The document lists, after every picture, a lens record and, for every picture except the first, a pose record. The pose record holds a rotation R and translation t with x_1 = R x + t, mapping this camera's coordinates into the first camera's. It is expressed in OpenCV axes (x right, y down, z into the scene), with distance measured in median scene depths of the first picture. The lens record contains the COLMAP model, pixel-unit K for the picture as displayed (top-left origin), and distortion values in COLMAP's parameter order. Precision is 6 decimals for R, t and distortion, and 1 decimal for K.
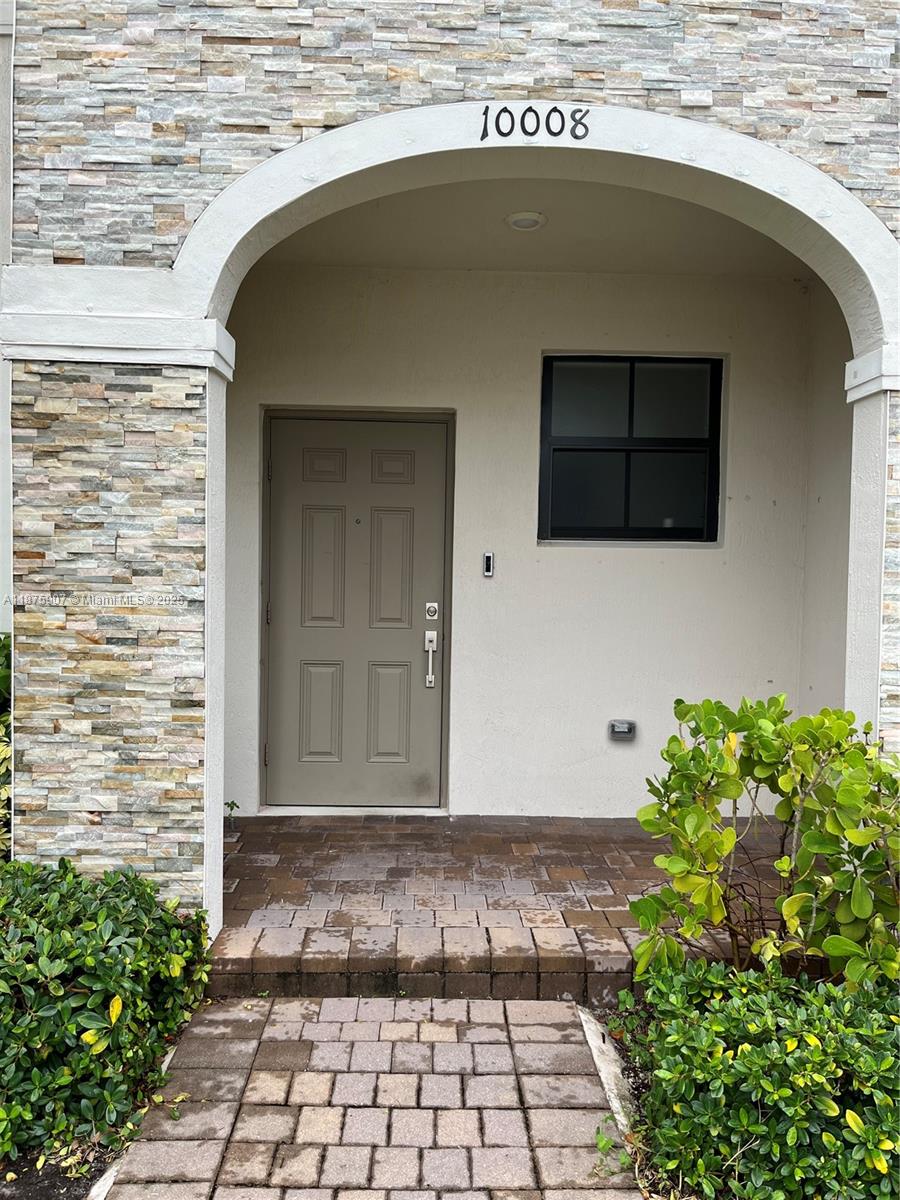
lens RADIAL K [[904.8, 0, 450.0], [0, 904.8, 600.0], [0, 0, 1]] dist [0.122825, -0.160221]
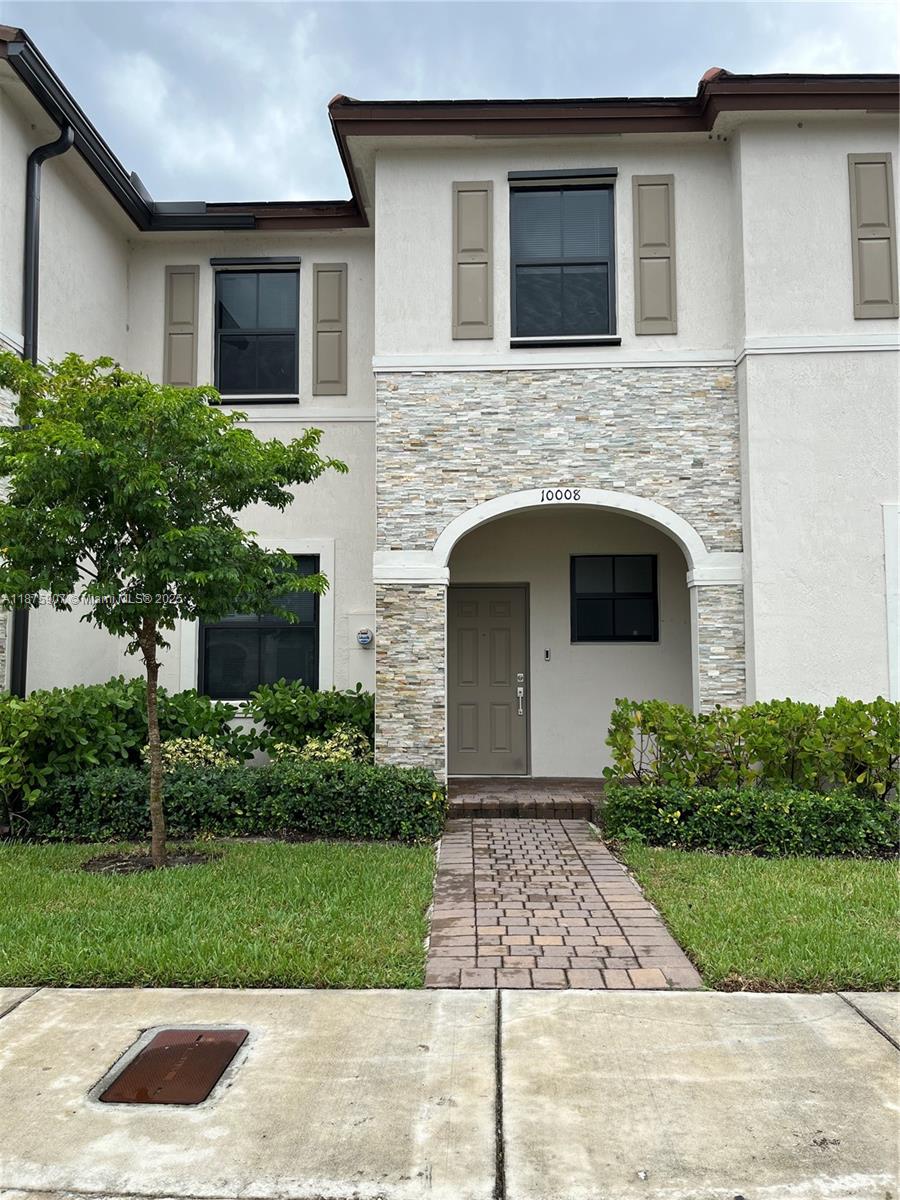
lens RADIAL K [[904.8, 0, 450.0], [0, 904.8, 600.0], [0, 0, 1]] dist [0.122825, -0.160221]
pose [[0.998125, -0.022705, -0.056839, -0.093063], [0.016373, 0.993854, -0.109478, 0.094525], [0.058976, 0.108342, 0.992363, -1.707216]]
